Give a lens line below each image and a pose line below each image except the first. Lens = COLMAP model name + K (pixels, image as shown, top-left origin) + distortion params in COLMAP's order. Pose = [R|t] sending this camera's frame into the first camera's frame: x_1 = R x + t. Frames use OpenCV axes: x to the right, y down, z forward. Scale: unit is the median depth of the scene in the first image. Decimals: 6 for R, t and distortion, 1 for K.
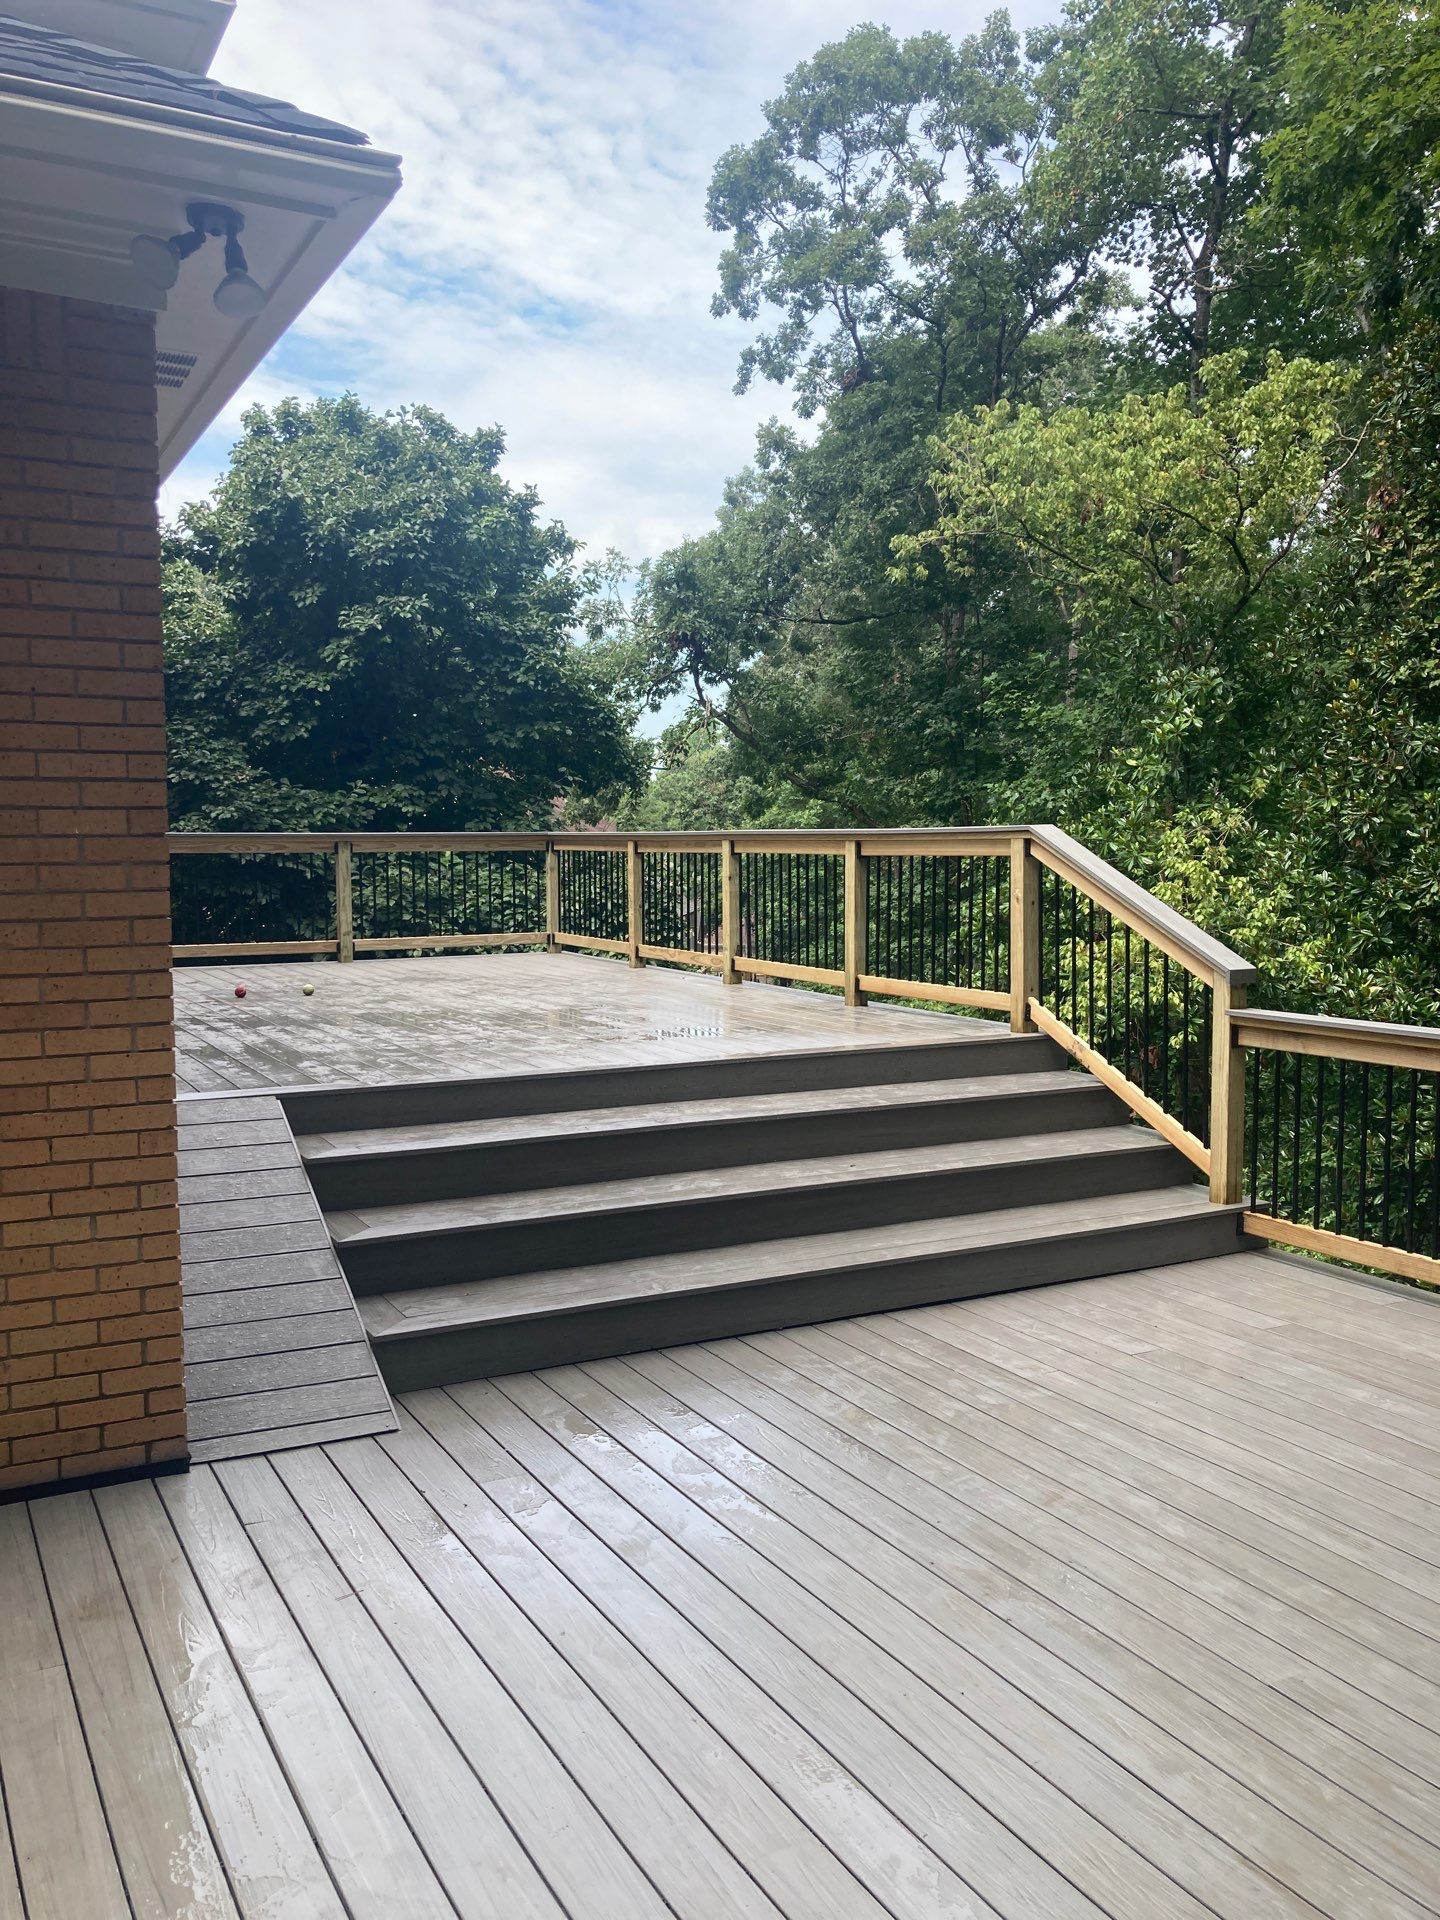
lens RADIAL K [[1568.1, 0, 702.3], [0, 1568.1, 928.0], [0, 0, 1]] dist [0.032362, -0.019419]
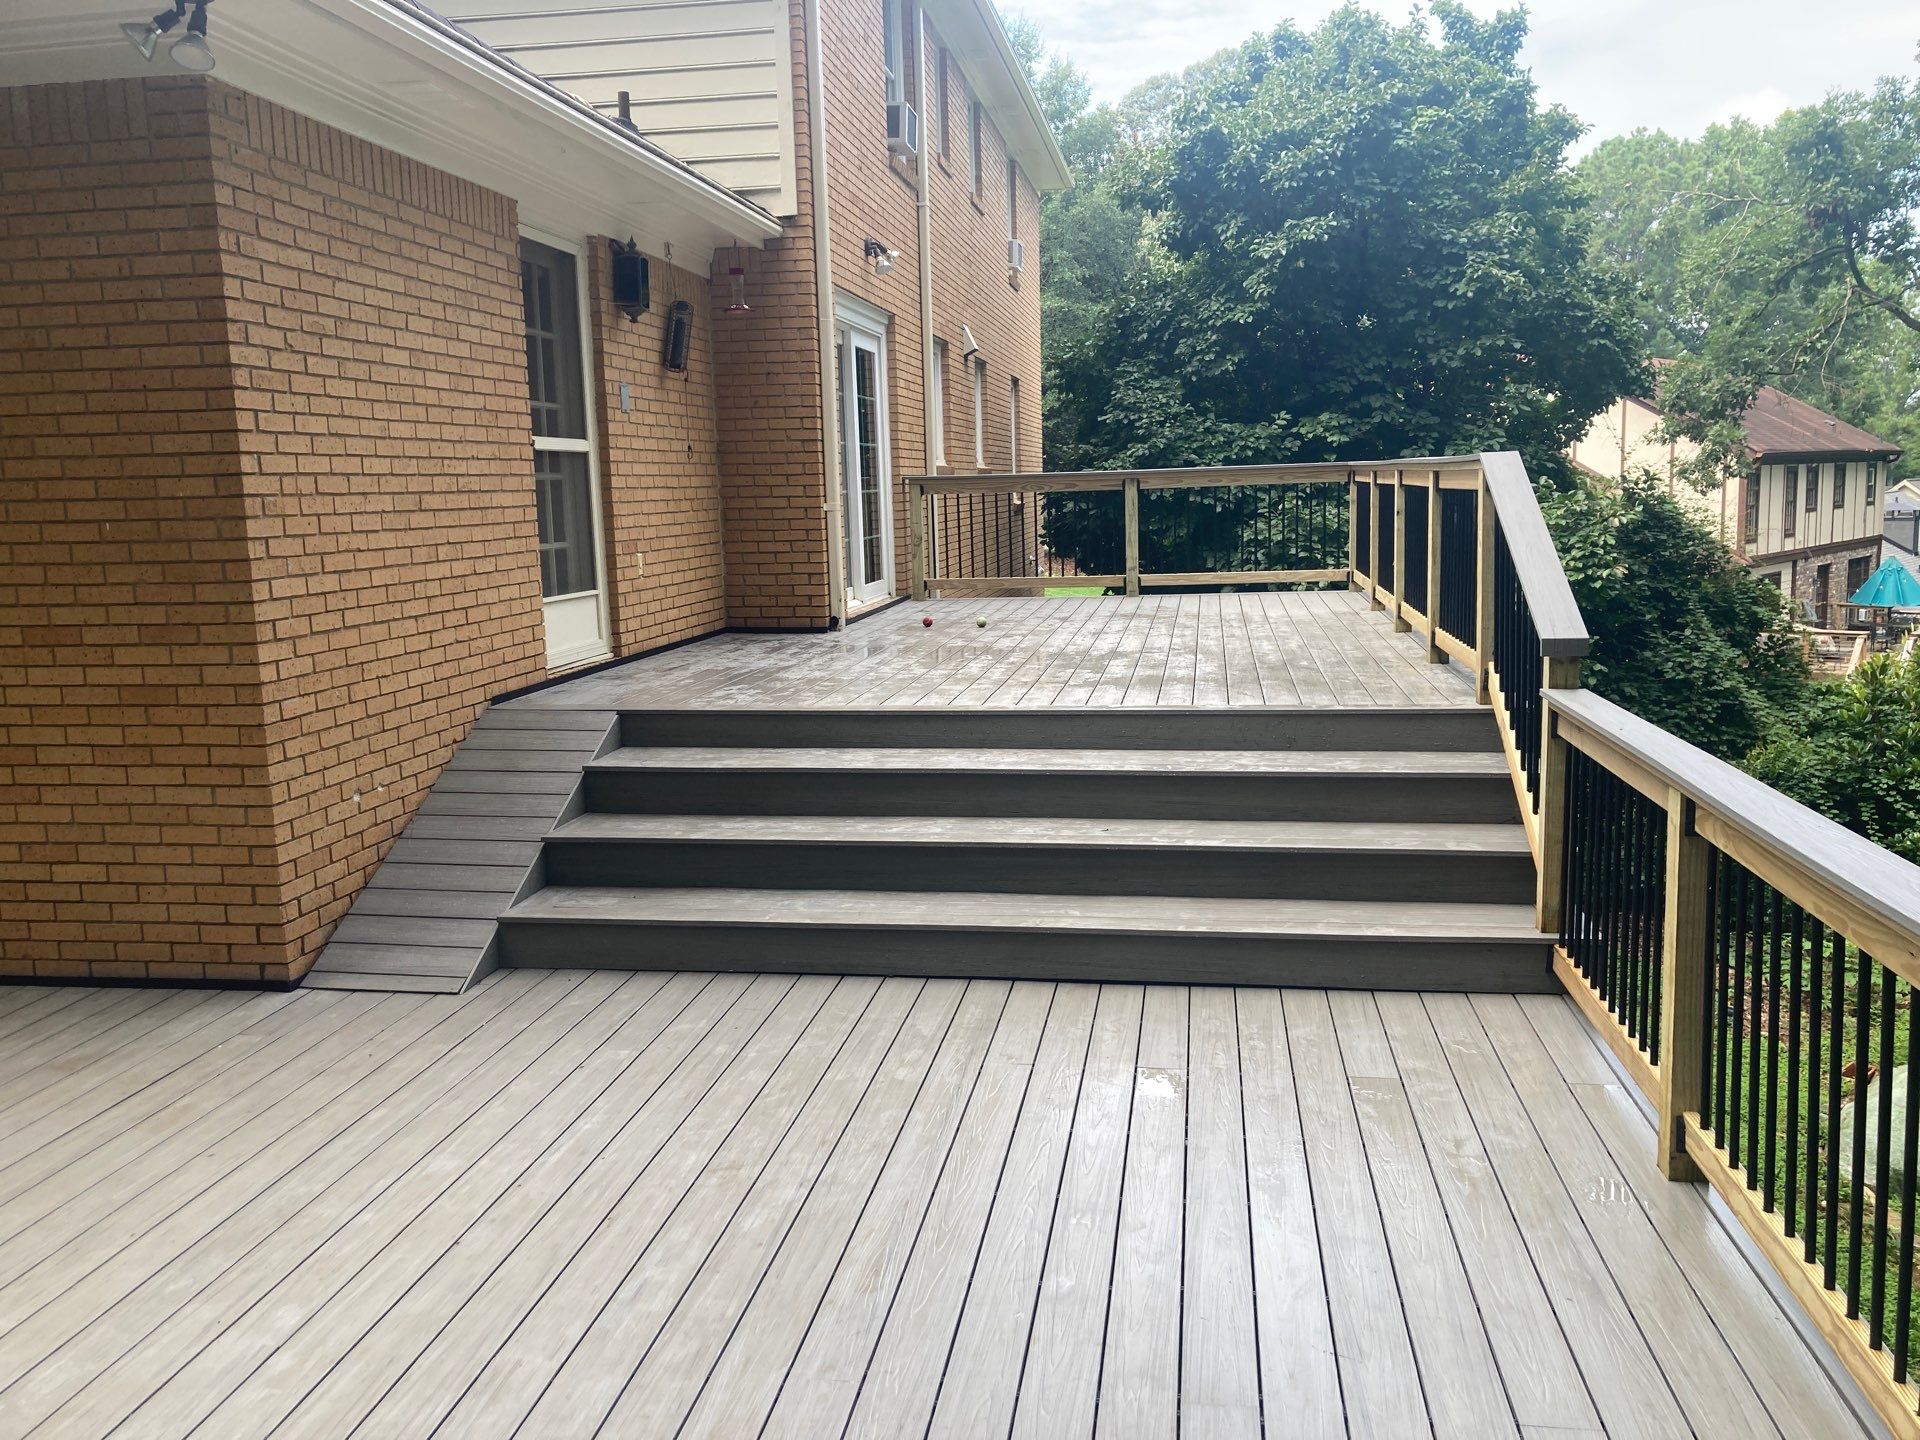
lens RADIAL K [[1561.0, 0, 978.8], [0, 1561.0, 695.1], [0, 0, 1]] dist [0.025188, -0.023422]
pose [[0.807689, 0.061550, -0.586387, 0.168543], [-0.008900, 0.995696, 0.092254, -0.003965], [0.589541, -0.069294, 0.804761, 0.061438]]
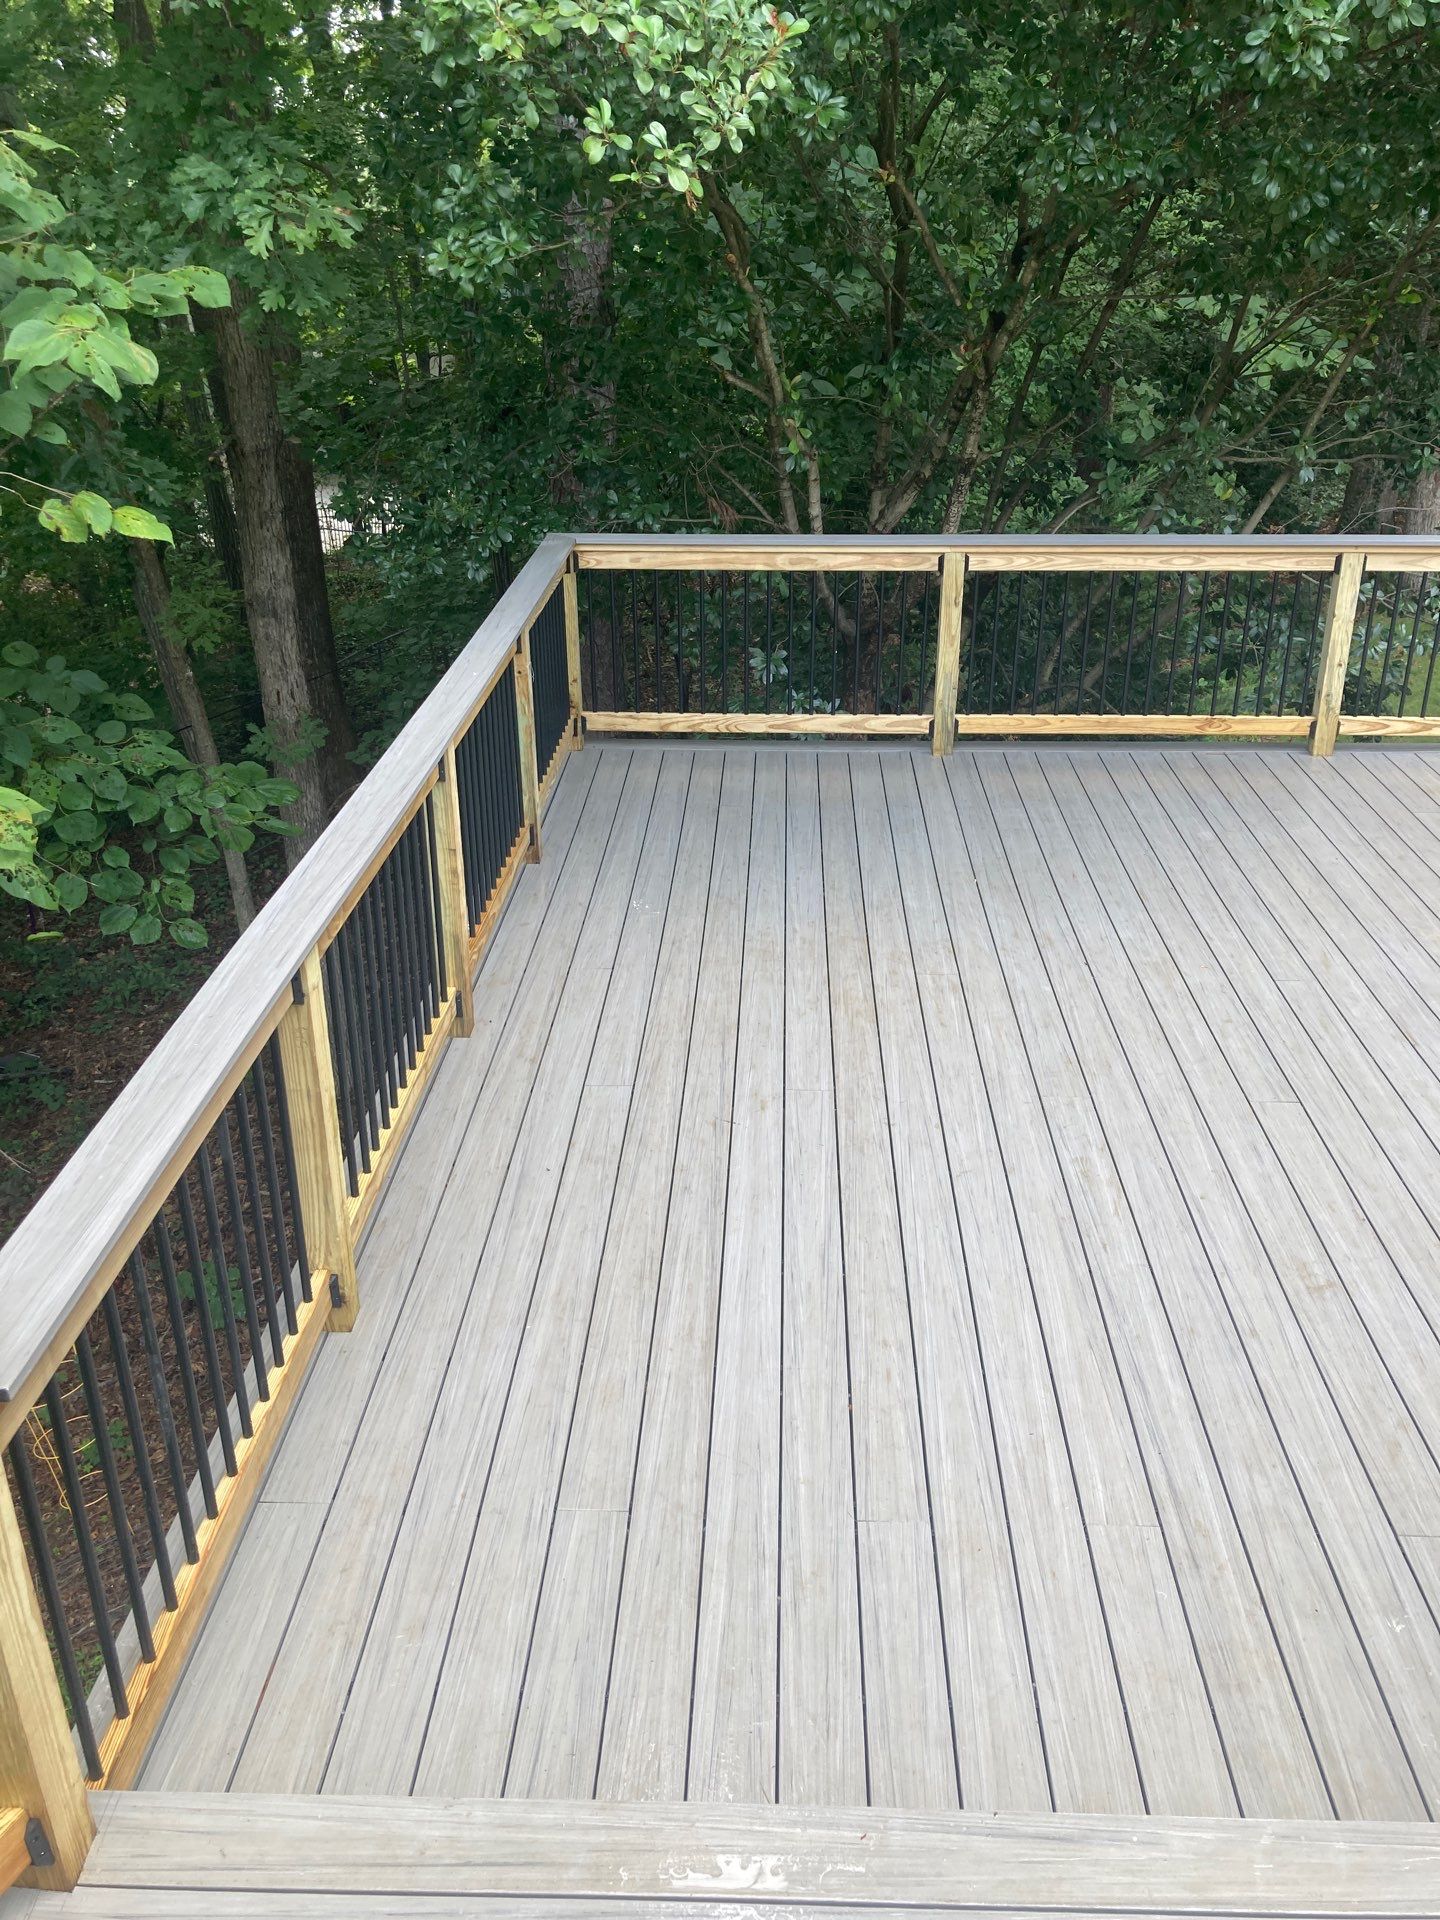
lens RADIAL K [[1561.0, 0, 746.7], [0, 1561.0, 946.0], [0, 0, 1]] dist [0.025188, -0.023422]
pose [[-0.866567, -0.207965, 0.453665, 0.024977], [0.026387, 0.888673, 0.457781, -0.046954], [-0.498363, 0.408669, -0.764607, 0.337072]]
